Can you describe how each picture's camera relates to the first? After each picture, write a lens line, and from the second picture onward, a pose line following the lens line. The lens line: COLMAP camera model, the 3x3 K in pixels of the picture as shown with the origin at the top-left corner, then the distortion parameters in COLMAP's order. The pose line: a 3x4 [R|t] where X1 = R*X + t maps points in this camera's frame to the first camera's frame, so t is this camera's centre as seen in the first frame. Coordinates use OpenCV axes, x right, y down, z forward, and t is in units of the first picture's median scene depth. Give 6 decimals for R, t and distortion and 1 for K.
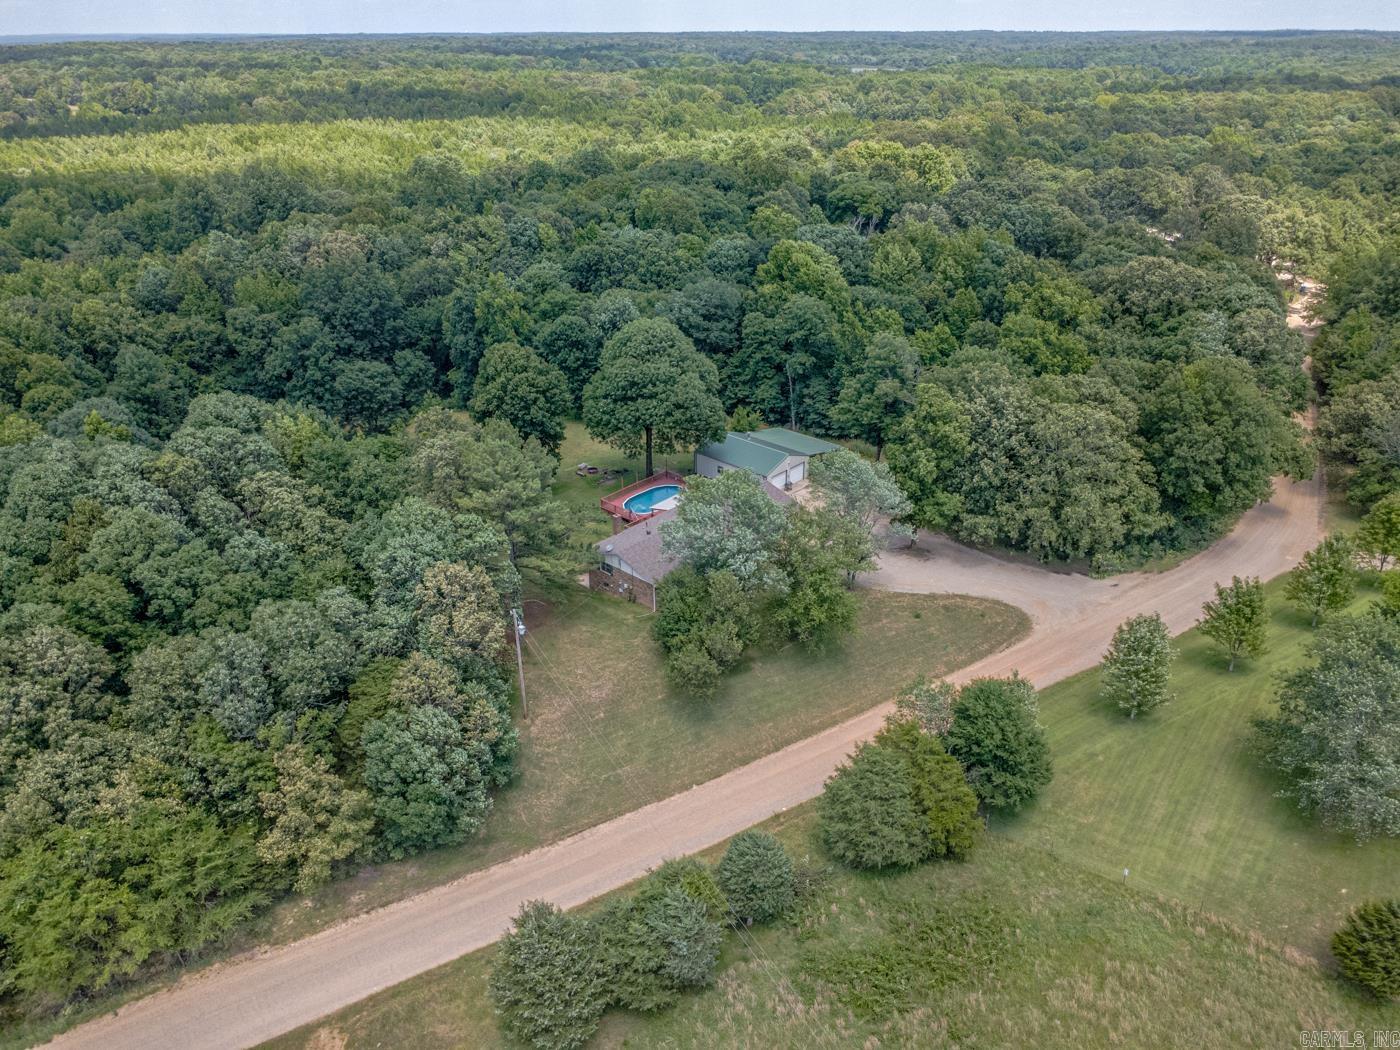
lens RADIAL K [[981.3, 0, 700.0], [0, 981.3, 525.0], [0, 0, 1]] dist [0.003049, 0.000385]
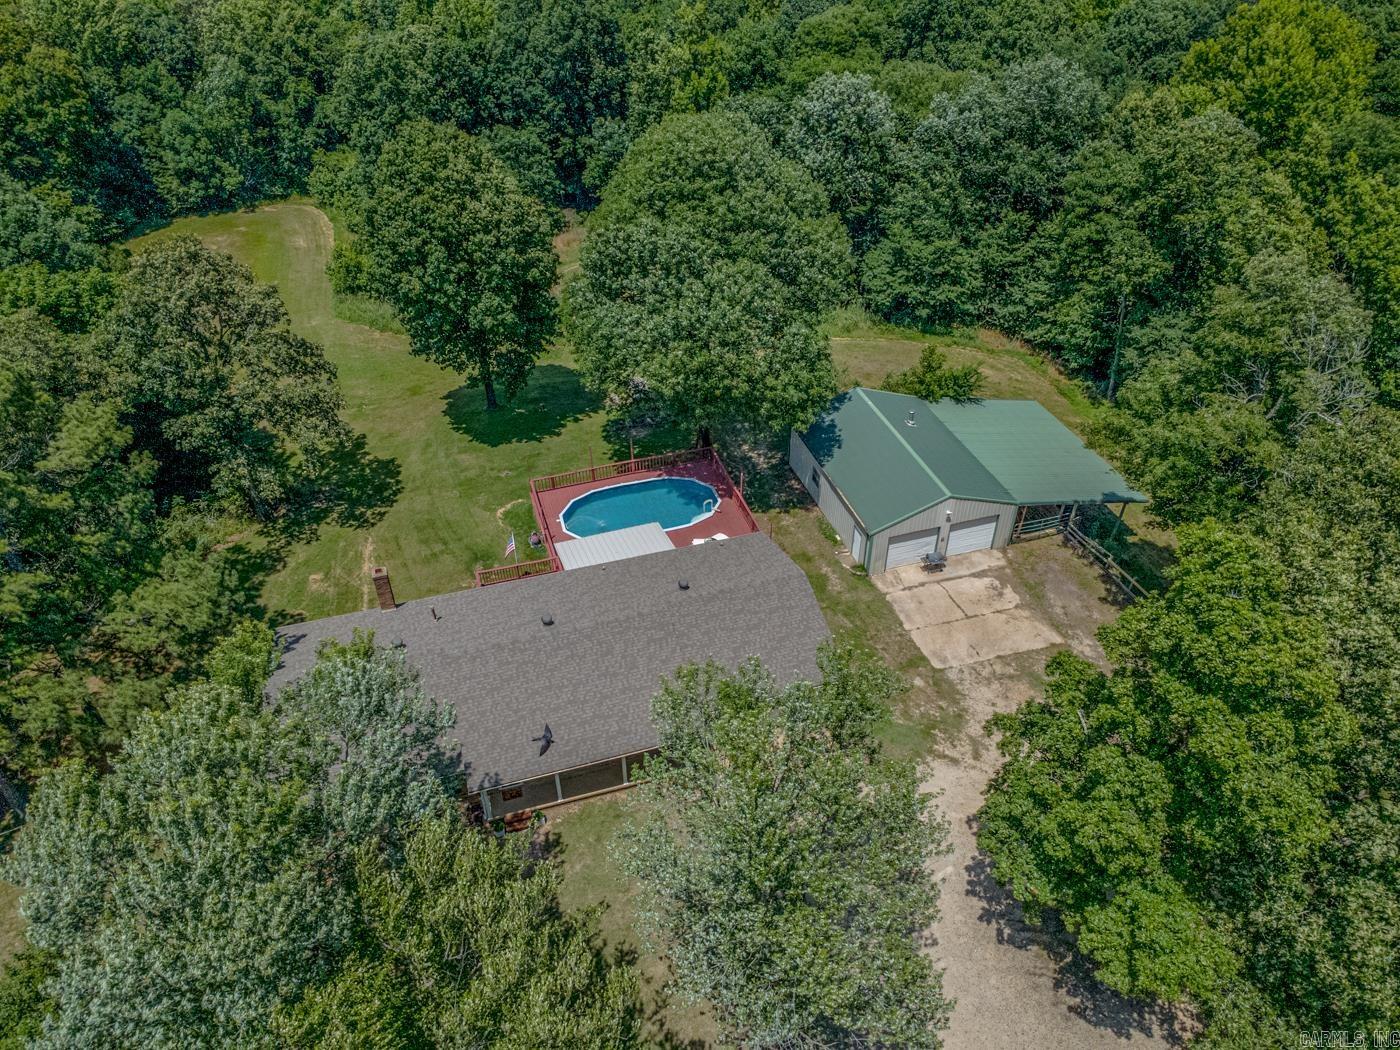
lens RADIAL K [[981.3, 0, 700.0], [0, 981.3, 525.0], [0, 0, 1]] dist [0.003049, 0.000385]
pose [[0.857671, 0.315443, -0.406075, 0.220730], [-0.228795, 0.941352, 0.248012, -0.177486], [0.460493, -0.119804, 0.879542, 0.739220]]
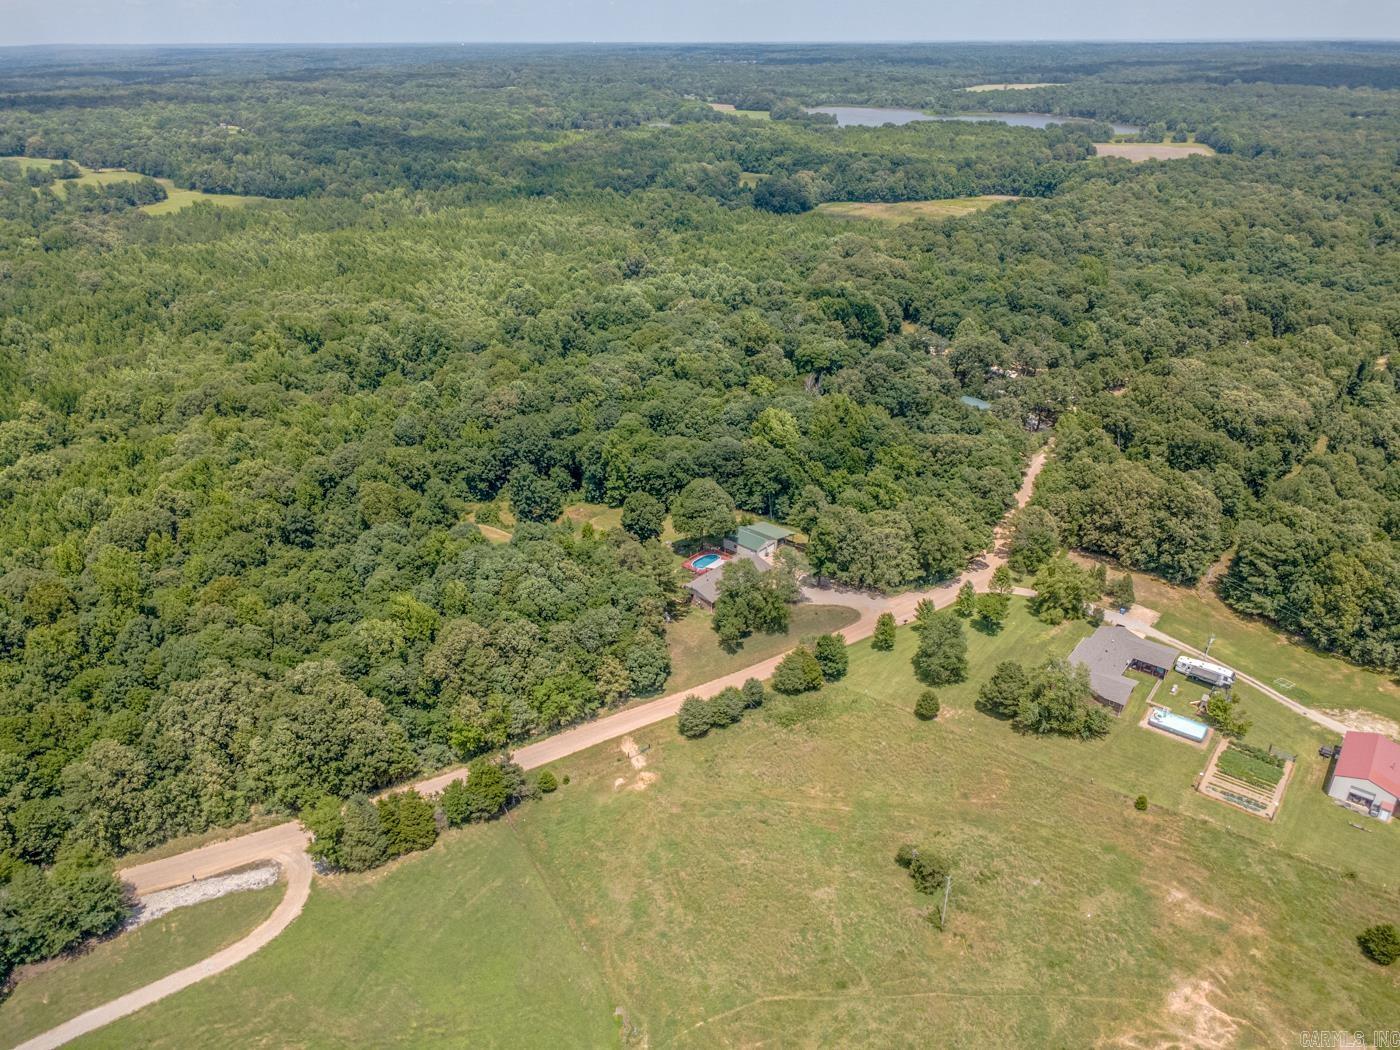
lens RADIAL K [[981.3, 0, 700.0], [0, 981.3, 525.0], [0, 0, 1]] dist [0.003049, 0.000385]
pose [[0.999967, -0.006894, 0.004284, -0.083928], [0.006905, 0.999973, -0.002623, -0.126063], [-0.004266, 0.002653, 0.999987, -1.470726]]
